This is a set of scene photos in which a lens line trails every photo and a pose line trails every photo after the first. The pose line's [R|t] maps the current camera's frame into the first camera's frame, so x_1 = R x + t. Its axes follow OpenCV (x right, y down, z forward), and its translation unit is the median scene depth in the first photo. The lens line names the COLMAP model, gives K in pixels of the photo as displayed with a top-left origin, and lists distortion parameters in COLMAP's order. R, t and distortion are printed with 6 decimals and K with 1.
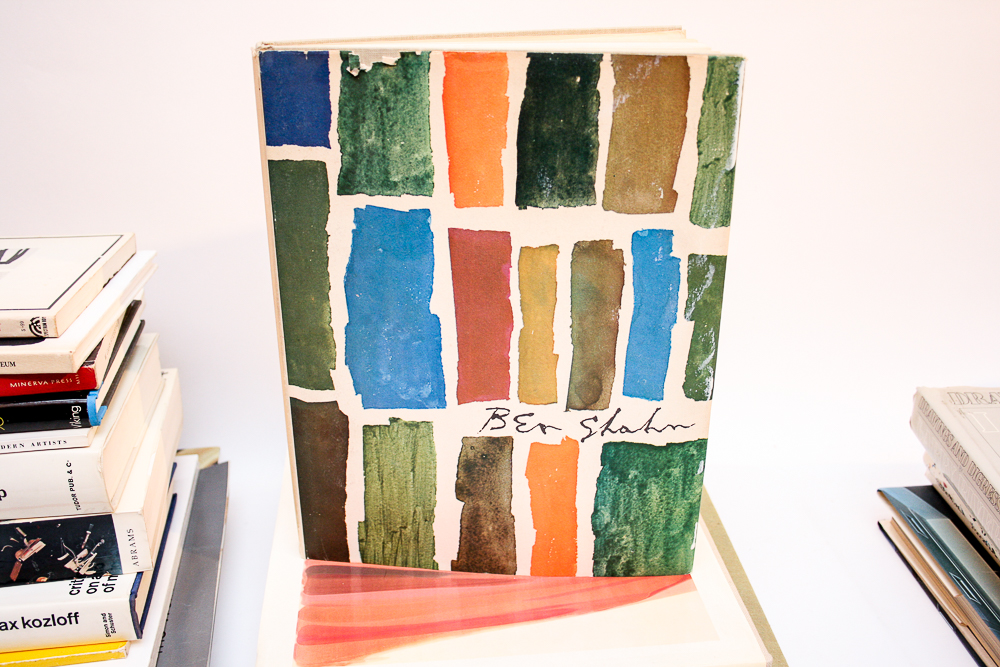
lens RADIAL K [[1017.8, 0, 523.4], [0, 1017.8, 337.1], [0, 0, 1]] dist [-0.058114, 0.000000]
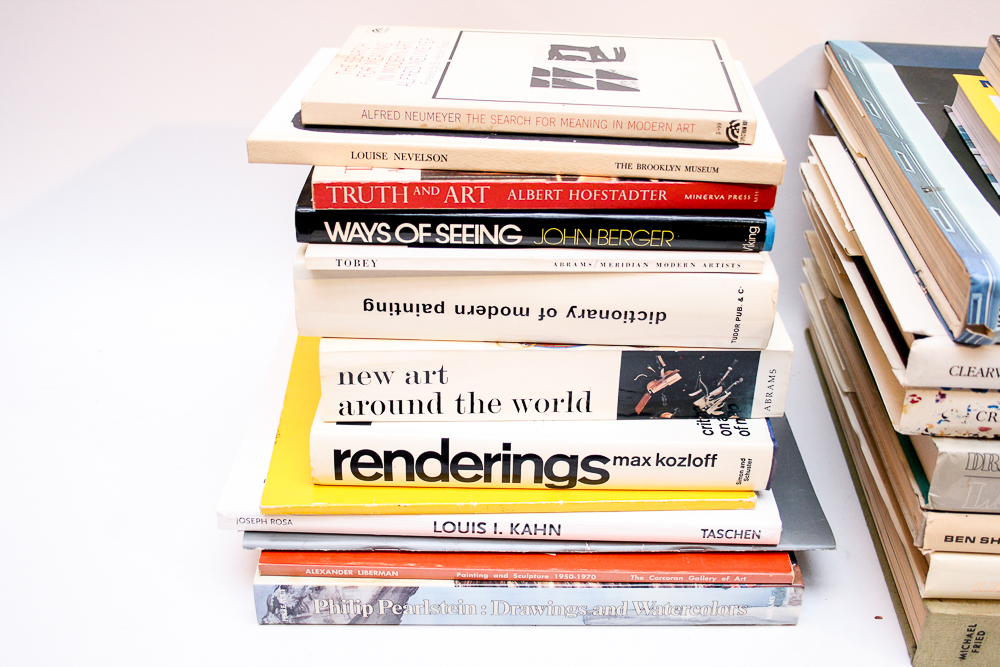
lens RADIAL K [[1119.2, 0, 496.9], [0, 1119.2, 333.8], [0, 0, 1]] dist [-0.067831, 0.000000]
pose [[0.986557, 0.099099, -0.129939, -0.508974], [-0.083934, 0.989531, 0.117403, 0.062910], [0.140213, -0.104919, 0.984547, -0.012612]]
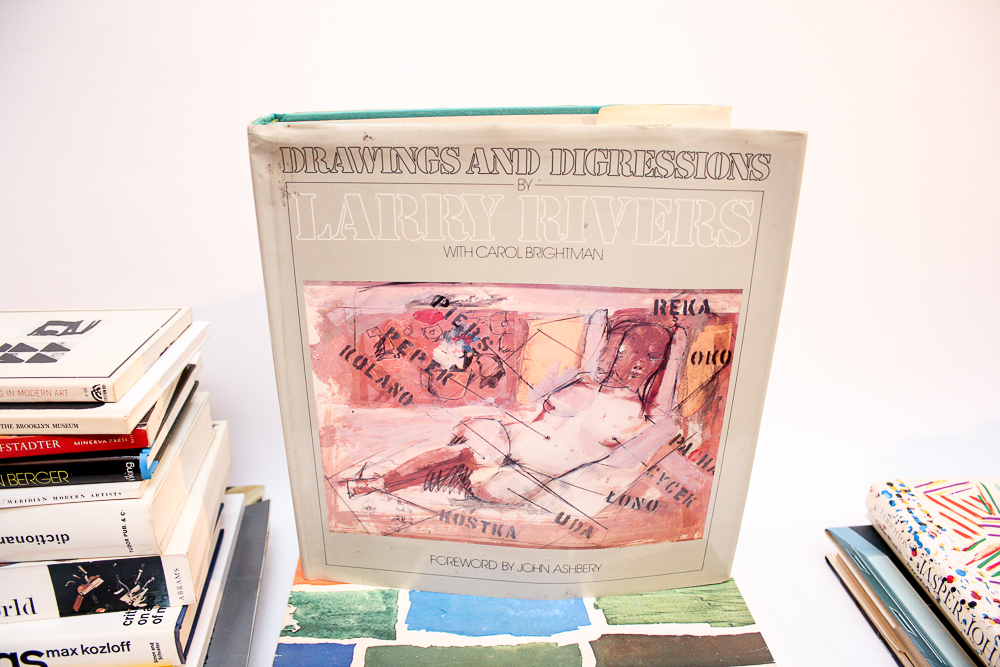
lens RADIAL K [[815.1, 0, 516.9], [0, 815.1, 337.5], [0, 0, 1]] dist [-0.135192, 0.091107]
pose [[0.999851, 0.009537, -0.014389, 0.007983], [-0.010112, 0.999133, -0.040390, -0.040133], [0.013992, 0.040529, 0.999080, 0.094229]]
